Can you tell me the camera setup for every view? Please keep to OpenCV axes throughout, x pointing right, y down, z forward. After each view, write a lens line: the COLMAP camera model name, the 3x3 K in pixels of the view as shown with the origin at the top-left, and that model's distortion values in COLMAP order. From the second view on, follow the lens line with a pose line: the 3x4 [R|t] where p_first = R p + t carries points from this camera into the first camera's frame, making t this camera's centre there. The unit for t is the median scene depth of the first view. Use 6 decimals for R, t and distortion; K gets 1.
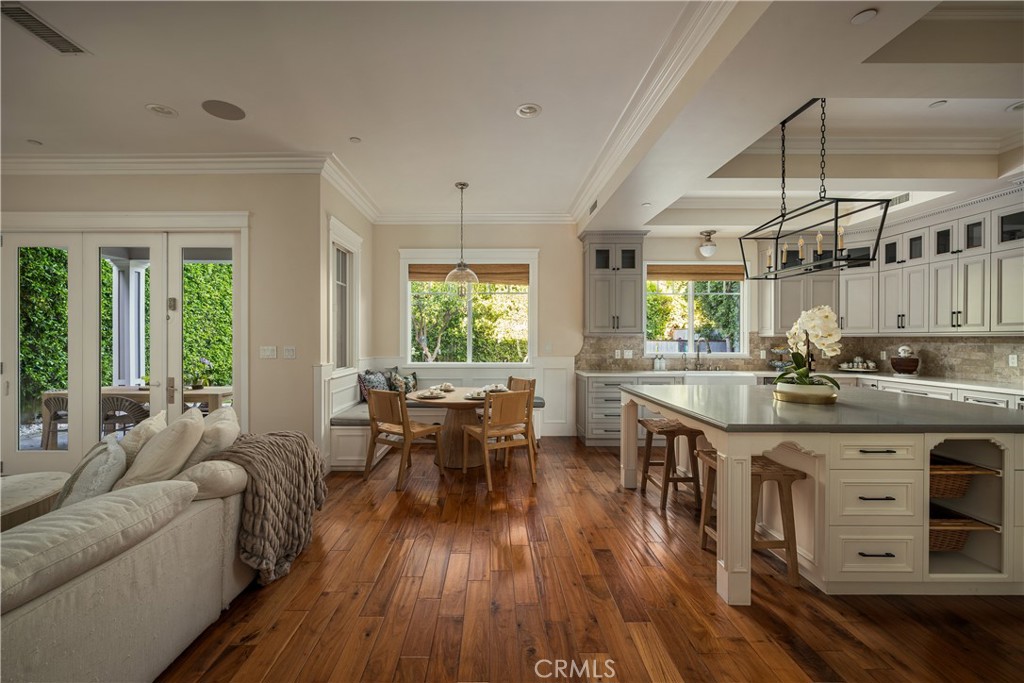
lens RADIAL K [[427.1, 0, 491.6], [0, 427.1, 341.0], [0, 0, 1]] dist [-0.002187, -0.000087]
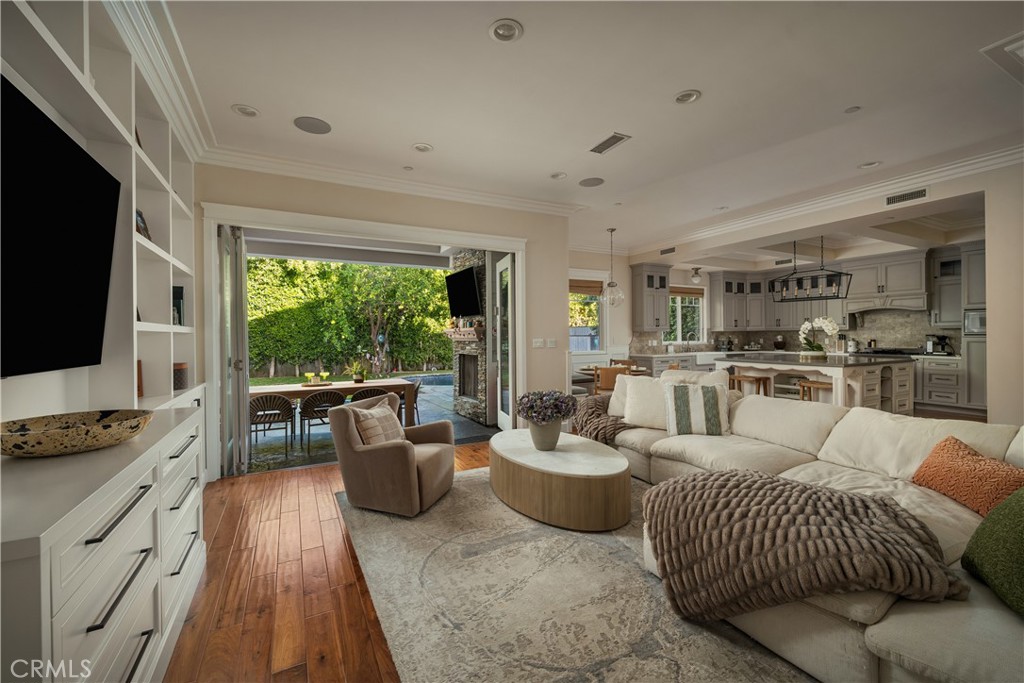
lens RADIAL K [[421.8, 0, 507.9], [0, 421.8, 338.8], [0, 0, 1]] dist [-0.000712, -0.000078]
pose [[0.885860, -0.012750, 0.463777, -0.865455], [0.013197, 0.999910, 0.002282, 0.004958], [-0.463764, 0.004099, 0.885949, -0.105039]]
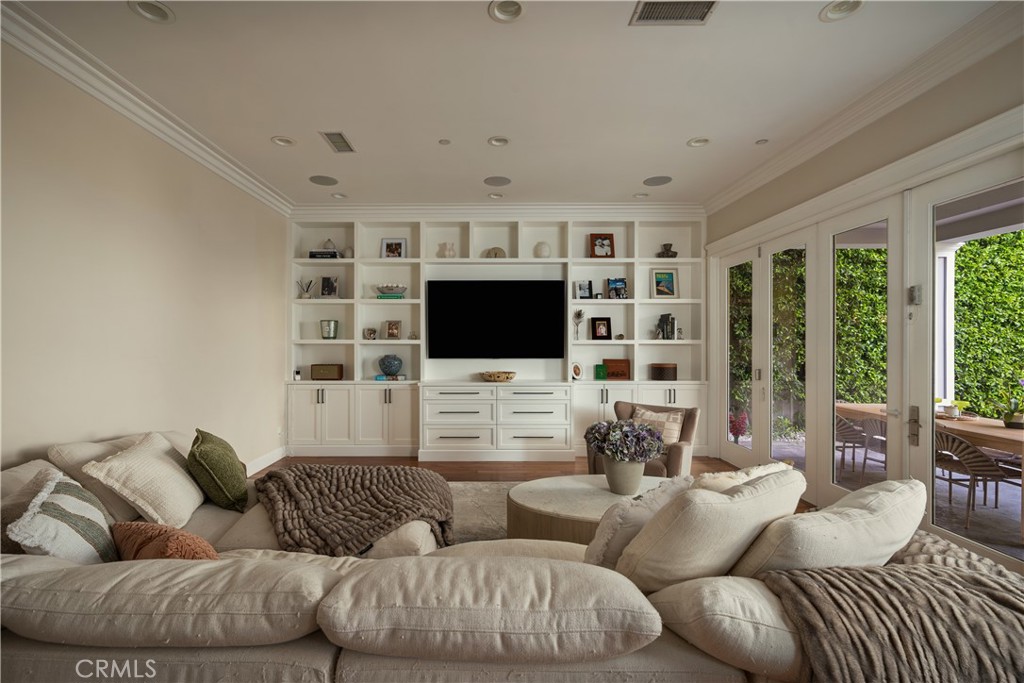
lens RADIAL K [[452.7, 0, 485.7], [0, 452.7, 345.5], [0, 0, 1]] dist [-0.001065, -0.000013]
pose [[-0.003429, 0.003609, -0.999988, -0.033377], [-0.005155, 0.999980, 0.003626, -0.005669], [0.999981, 0.005167, -0.003410, 0.240333]]
